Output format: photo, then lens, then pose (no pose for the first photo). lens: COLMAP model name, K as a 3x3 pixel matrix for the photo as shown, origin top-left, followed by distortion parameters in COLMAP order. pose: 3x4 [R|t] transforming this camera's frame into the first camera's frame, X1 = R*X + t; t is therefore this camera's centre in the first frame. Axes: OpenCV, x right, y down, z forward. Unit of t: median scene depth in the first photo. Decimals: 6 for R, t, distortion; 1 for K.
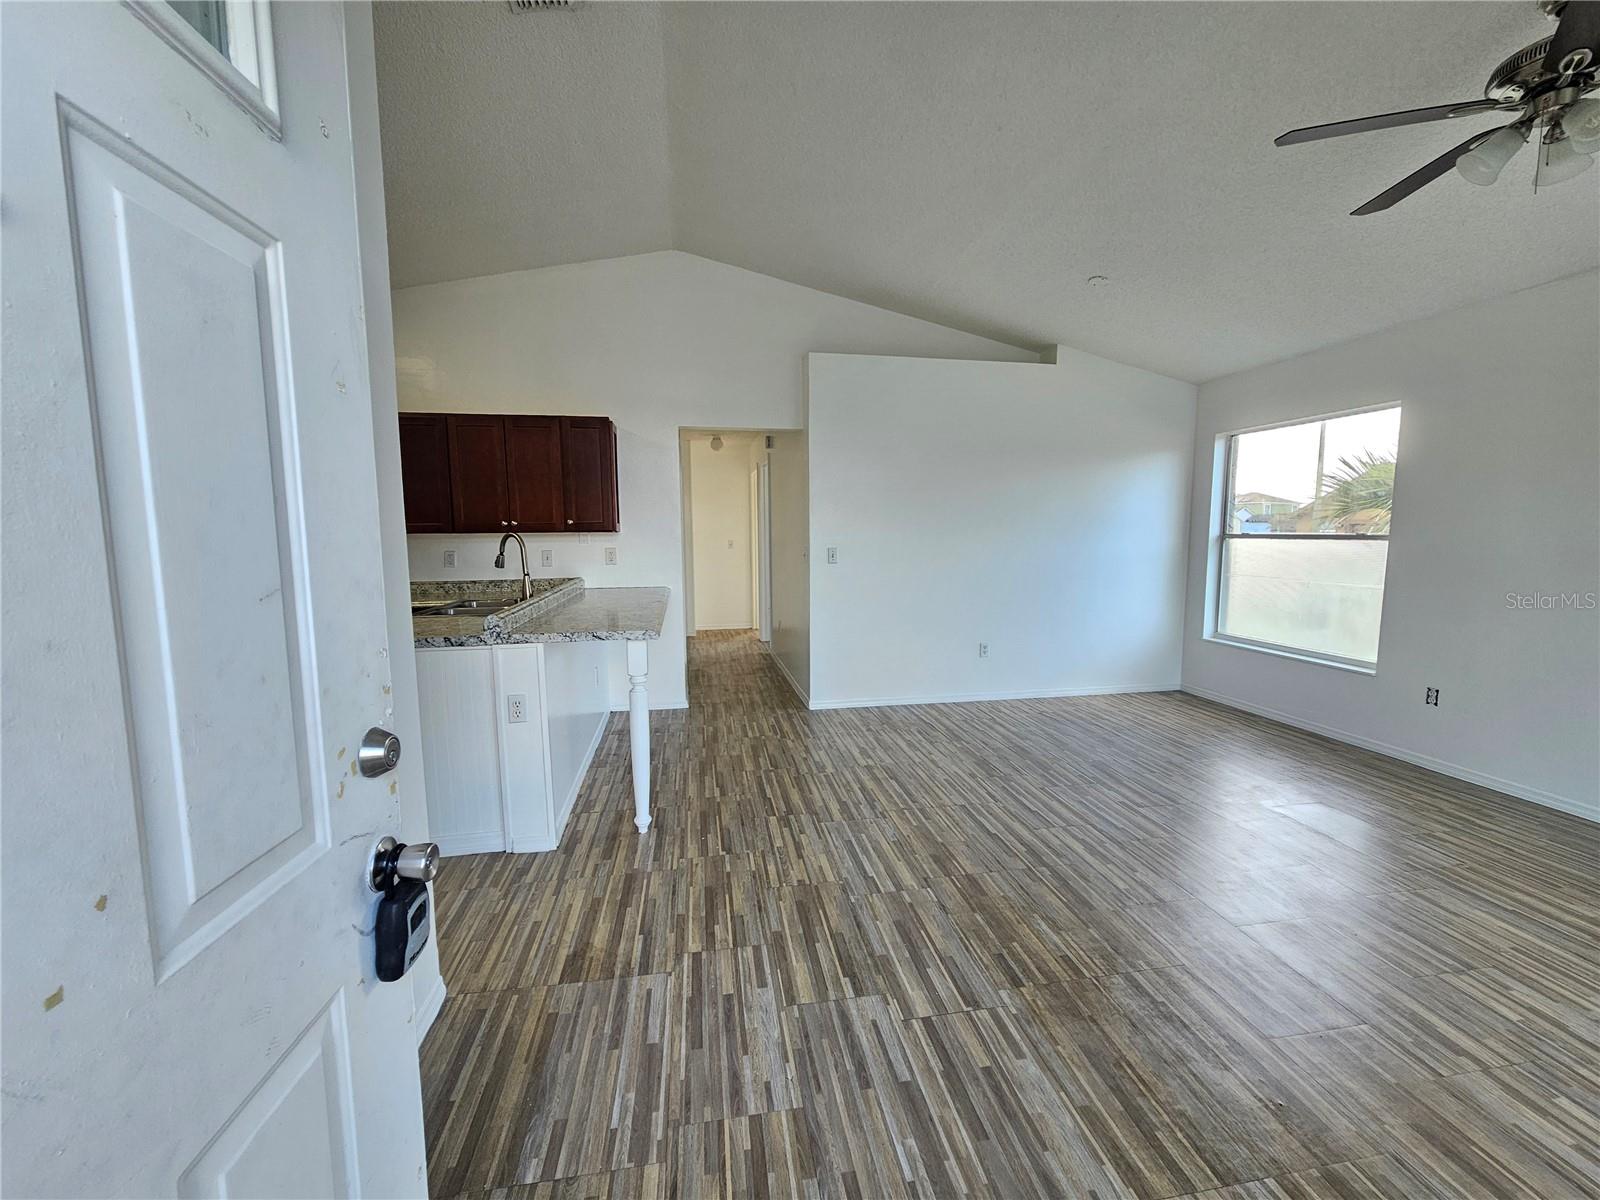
lens RADIAL K [[653.2, 0, 808.7], [0, 653.2, 601.8], [0, 0, 1]] dist [0.000384, 0.000205]
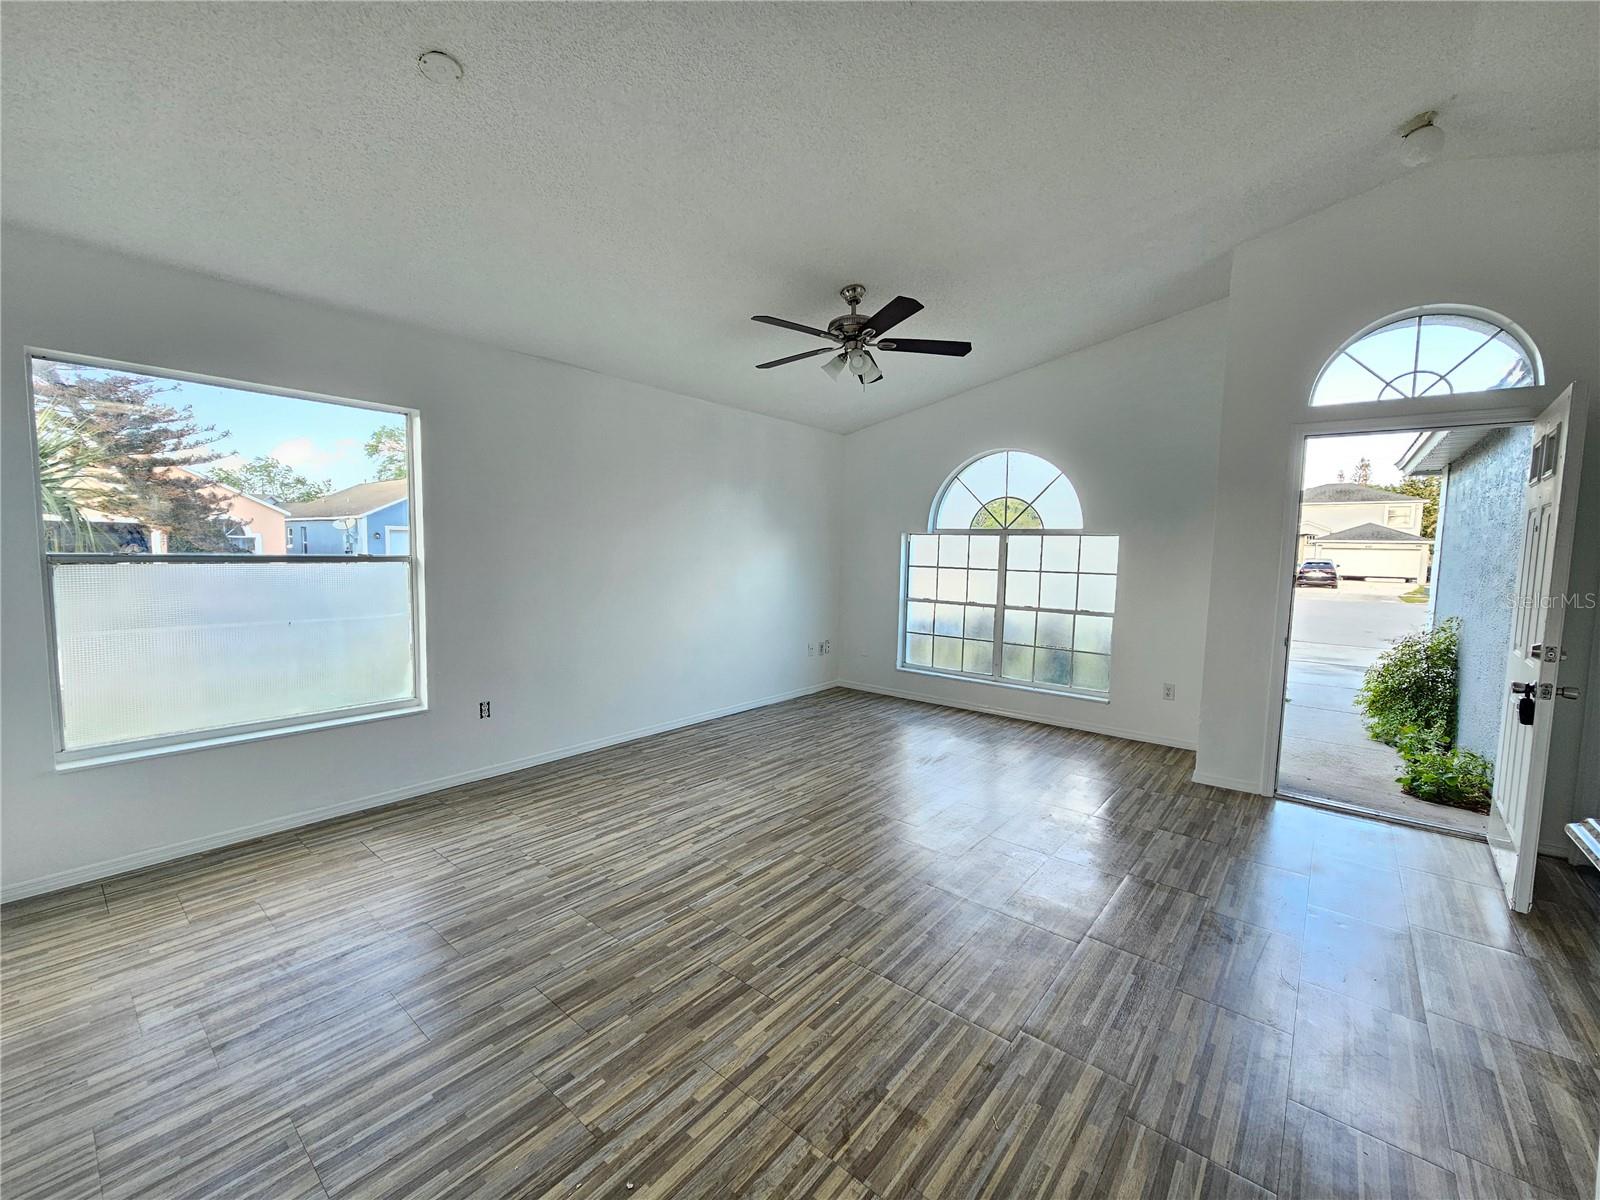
lens RADIAL K [[653.2, 0, 808.7], [0, 653.2, 601.8], [0, 0, 1]] dist [0.000384, 0.000205]
pose [[-0.654628, -0.071971, 0.752517, -0.188802], [0.060483, 0.987280, 0.147039, -0.172320], [-0.753527, 0.141771, -0.641948, 1.451681]]
